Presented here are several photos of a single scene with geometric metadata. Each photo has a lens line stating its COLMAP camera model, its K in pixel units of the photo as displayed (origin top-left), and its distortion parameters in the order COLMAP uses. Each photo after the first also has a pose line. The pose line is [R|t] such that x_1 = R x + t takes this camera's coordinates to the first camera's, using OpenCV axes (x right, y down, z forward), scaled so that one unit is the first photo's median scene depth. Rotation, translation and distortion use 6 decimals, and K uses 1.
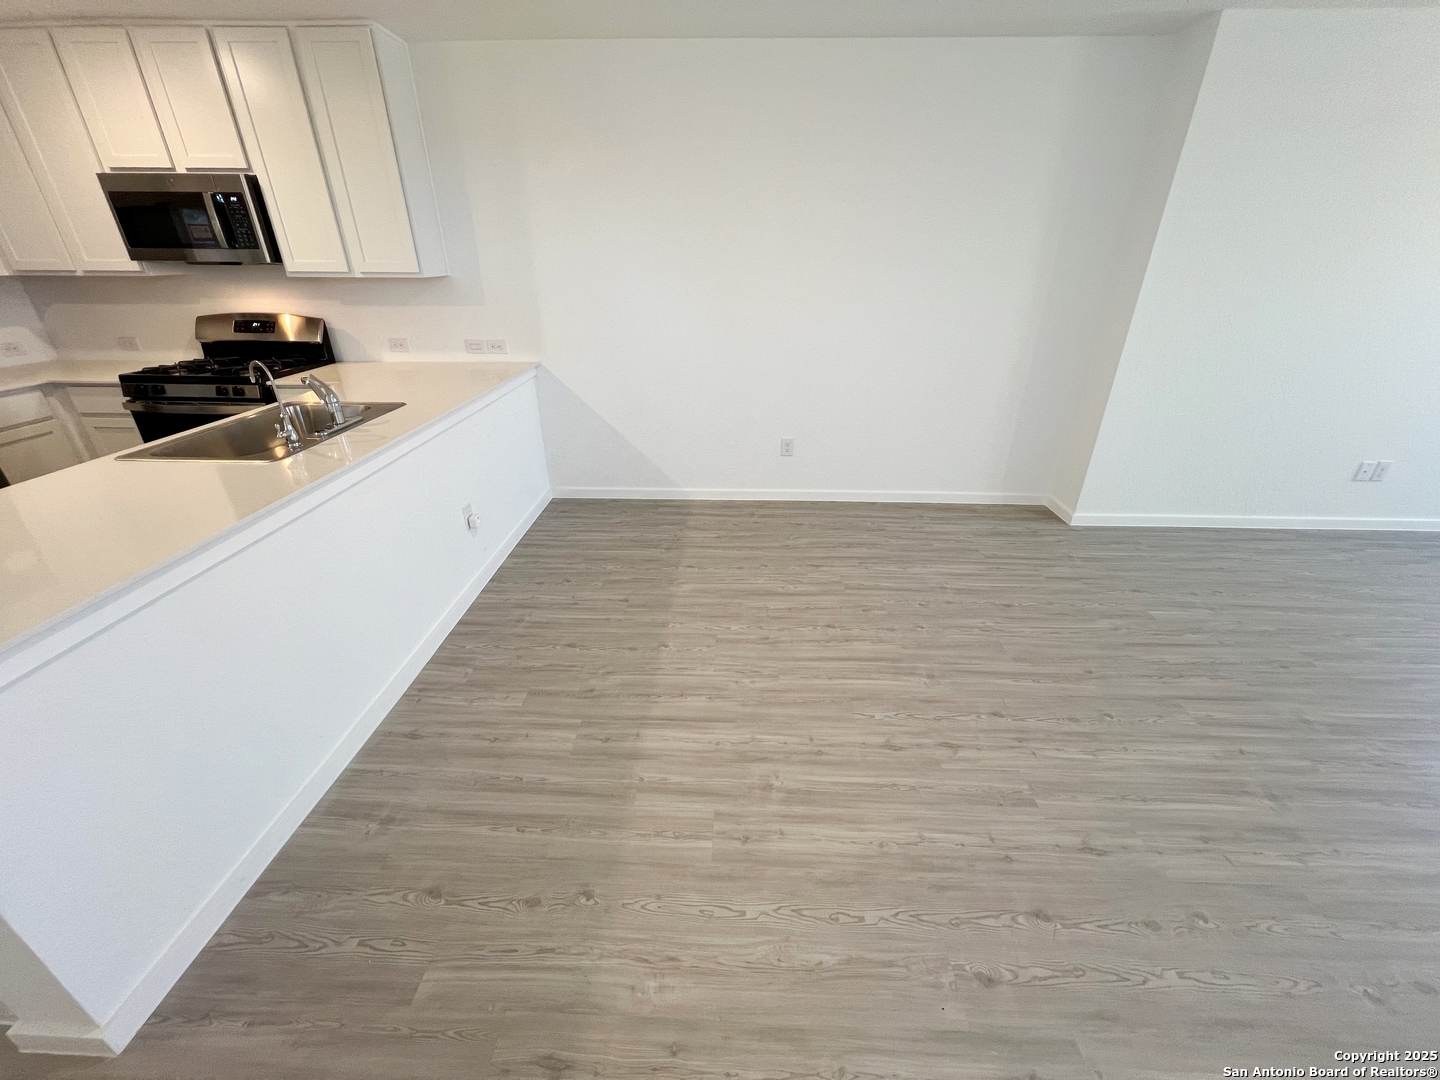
lens RADIAL K [[573.9, 0, 719.2], [0, 573.9, 540.6], [0, 0, 1]] dist [-0.001295, 0.001263]
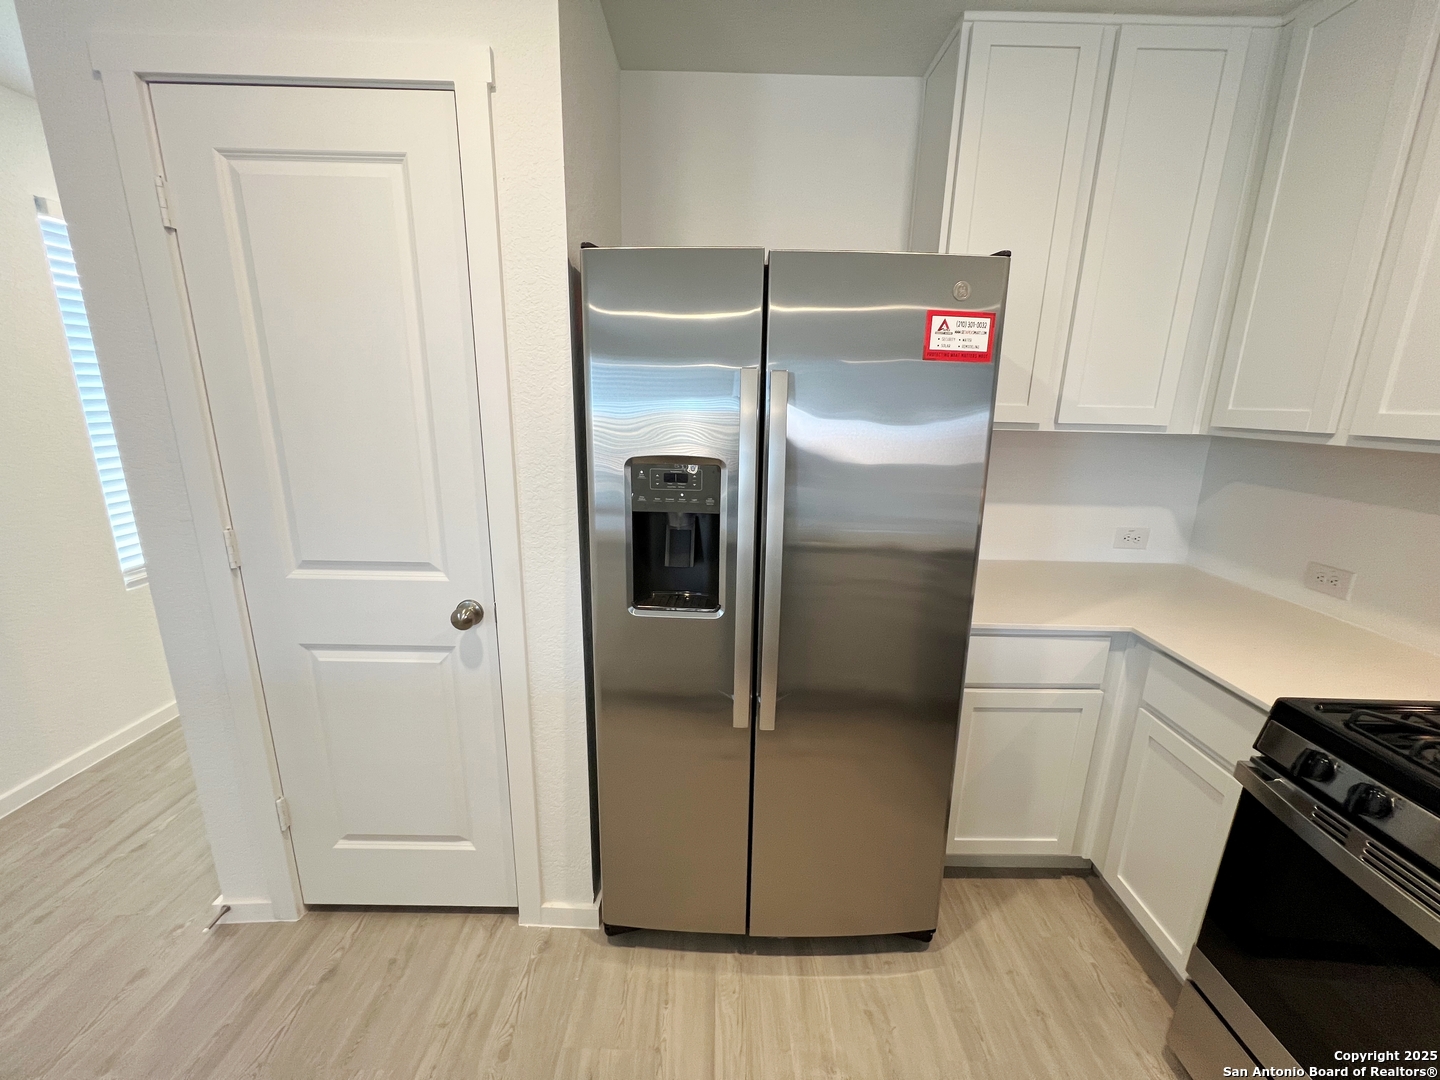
lens RADIAL K [[573.9, 0, 721.0], [0, 573.9, 540.3], [0, 0, 1]] dist [-0.001295, 0.001263]
pose [[0.031067, 0.238864, -0.970556, -0.750334], [-0.457683, 0.866642, 0.198640, -0.296747], [0.888572, 0.438036, 0.136248, 0.608984]]
